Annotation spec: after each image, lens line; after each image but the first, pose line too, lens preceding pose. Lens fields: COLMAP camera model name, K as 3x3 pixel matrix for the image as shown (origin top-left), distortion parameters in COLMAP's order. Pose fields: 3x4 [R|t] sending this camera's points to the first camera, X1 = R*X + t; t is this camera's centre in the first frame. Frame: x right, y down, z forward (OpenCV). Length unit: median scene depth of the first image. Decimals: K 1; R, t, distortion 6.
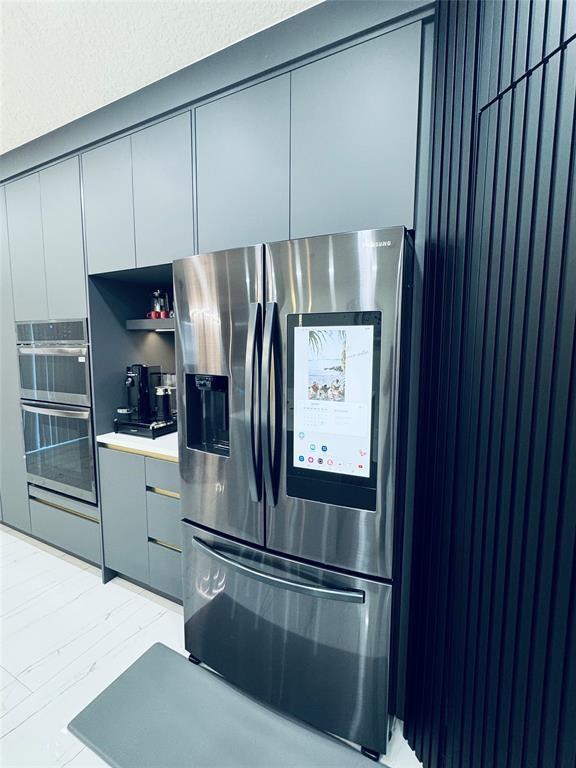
lens RADIAL K [[348.7, 0, 288.0], [0, 348.7, 384.0], [0, 0, 1]] dist [-0.001217, -0.000276]
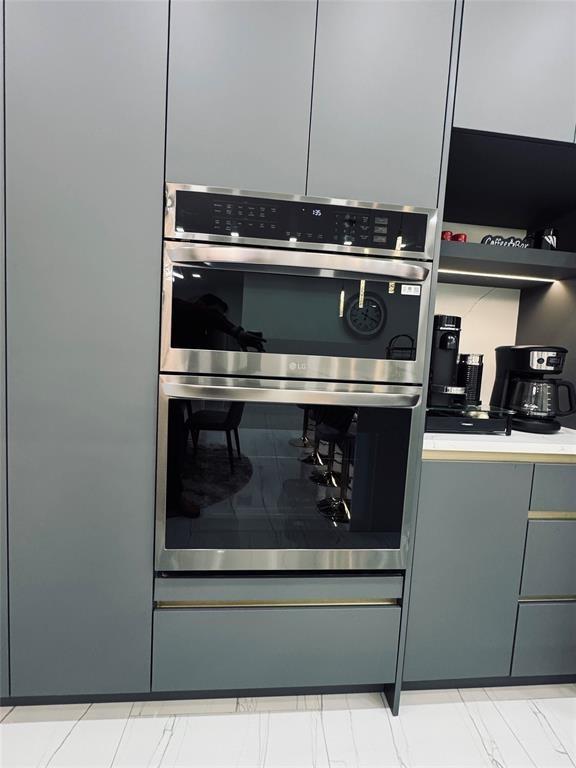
lens RADIAL K [[348.7, 0, 288.0], [0, 348.7, 384.0], [0, 0, 1]] dist [-0.001217, -0.000276]
pose [[0.841081, 0.004388, 0.540892, -1.016642], [0.003450, 0.999903, -0.013477, 0.073628], [-0.540899, 0.013201, 0.840984, 0.671468]]
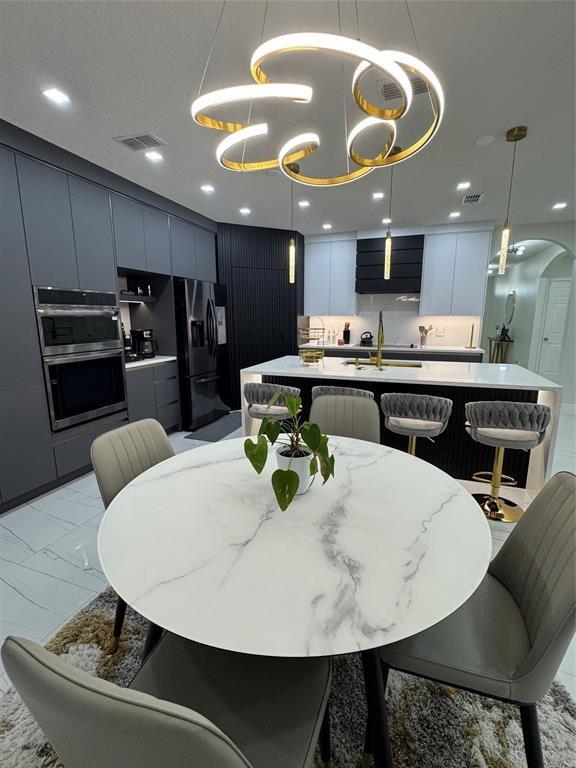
lens RADIAL K [[348.7, 0, 288.0], [0, 348.7, 384.0], [0, 0, 1]] dist [-0.001217, -0.000276]
pose [[-0.122049, -0.187767, 0.974601, -2.302807], [0.105131, 0.973972, 0.200812, -0.013711], [-0.986940, 0.126970, -0.099132, 0.412001]]
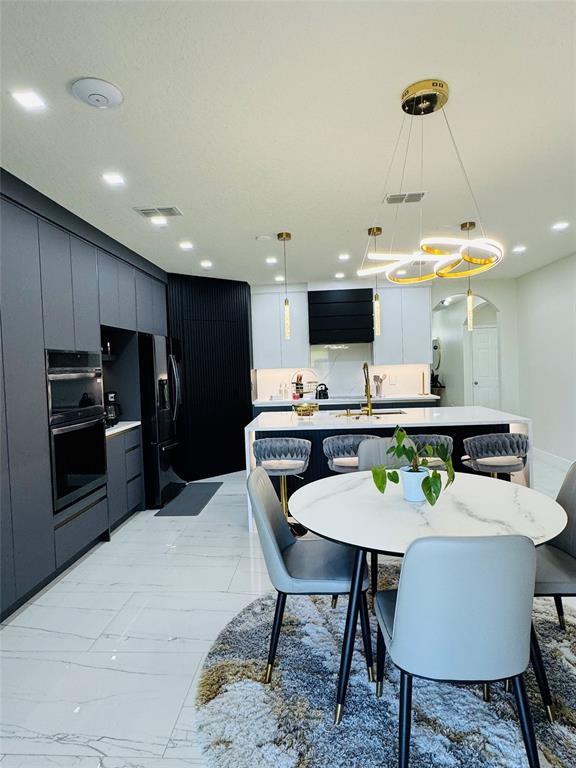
lens RADIAL K [[446.6, 0, 288.0], [0, 446.6, 384.0], [0, 0, 1]] dist [-0.000520, -0.000074]
pose [[-0.394297, -0.022966, 0.918696, -2.584284], [0.132731, 0.987782, 0.081661, -0.102999], [-0.909347, 0.154138, -0.386432, 1.006323]]
